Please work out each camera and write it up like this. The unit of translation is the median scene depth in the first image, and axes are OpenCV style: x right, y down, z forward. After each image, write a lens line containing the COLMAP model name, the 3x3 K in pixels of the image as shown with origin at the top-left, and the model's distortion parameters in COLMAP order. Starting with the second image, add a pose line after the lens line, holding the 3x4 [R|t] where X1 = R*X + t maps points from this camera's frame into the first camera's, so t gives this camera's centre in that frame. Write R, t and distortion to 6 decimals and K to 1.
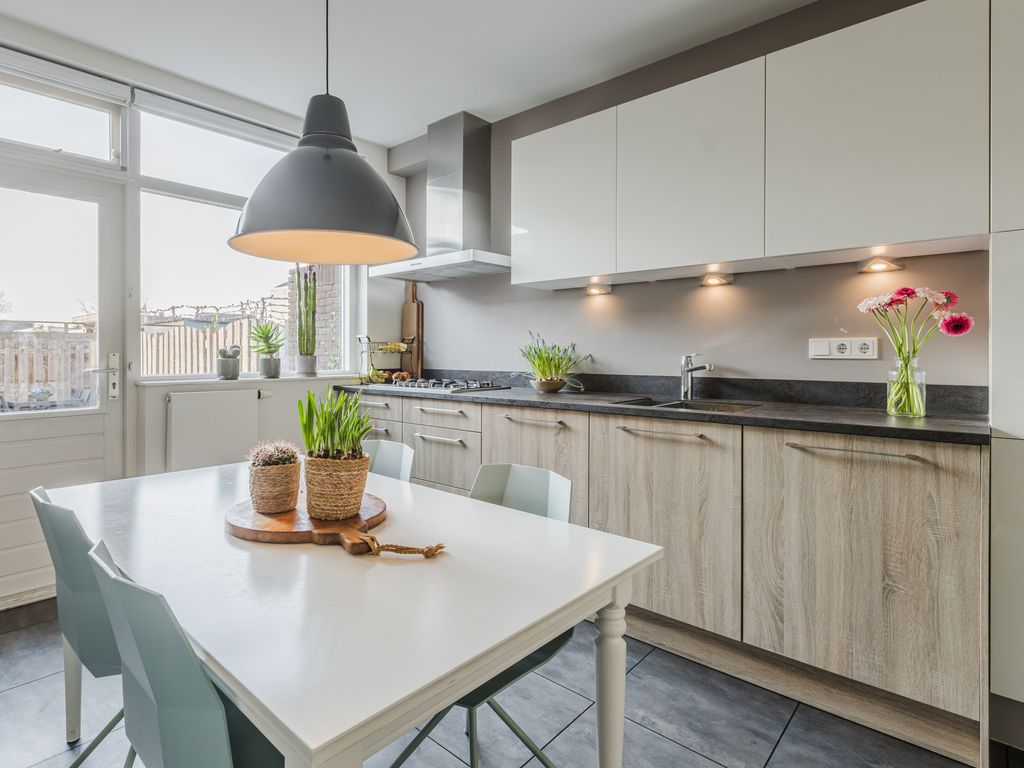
lens RADIAL K [[557.2, 0, 469.9], [0, 557.2, 353.3], [0, 0, 1]] dist [0.003442, 0.000743]
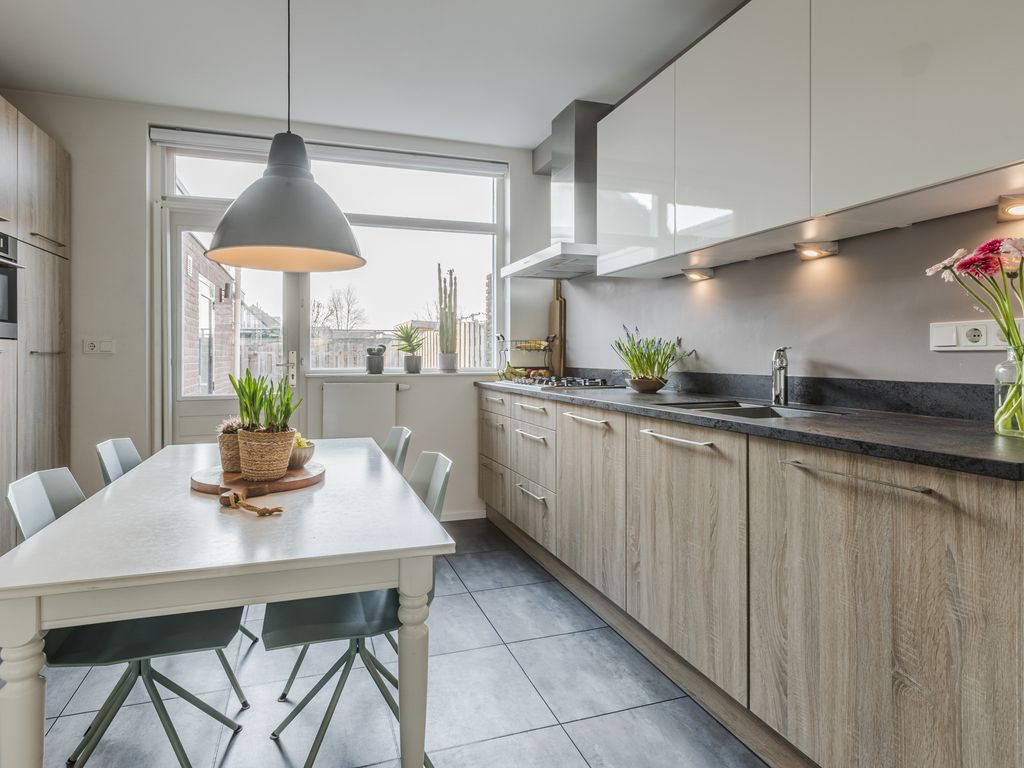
lens RADIAL K [[567.4, 0, 481.0], [0, 567.4, 349.3], [0, 0, 1]] dist [0.001170, 0.000536]
pose [[0.868406, -0.007766, -0.495794, 0.430815], [0.001501, 0.999914, -0.013035, 0.014387], [0.495852, 0.010575, 0.868343, 0.086091]]
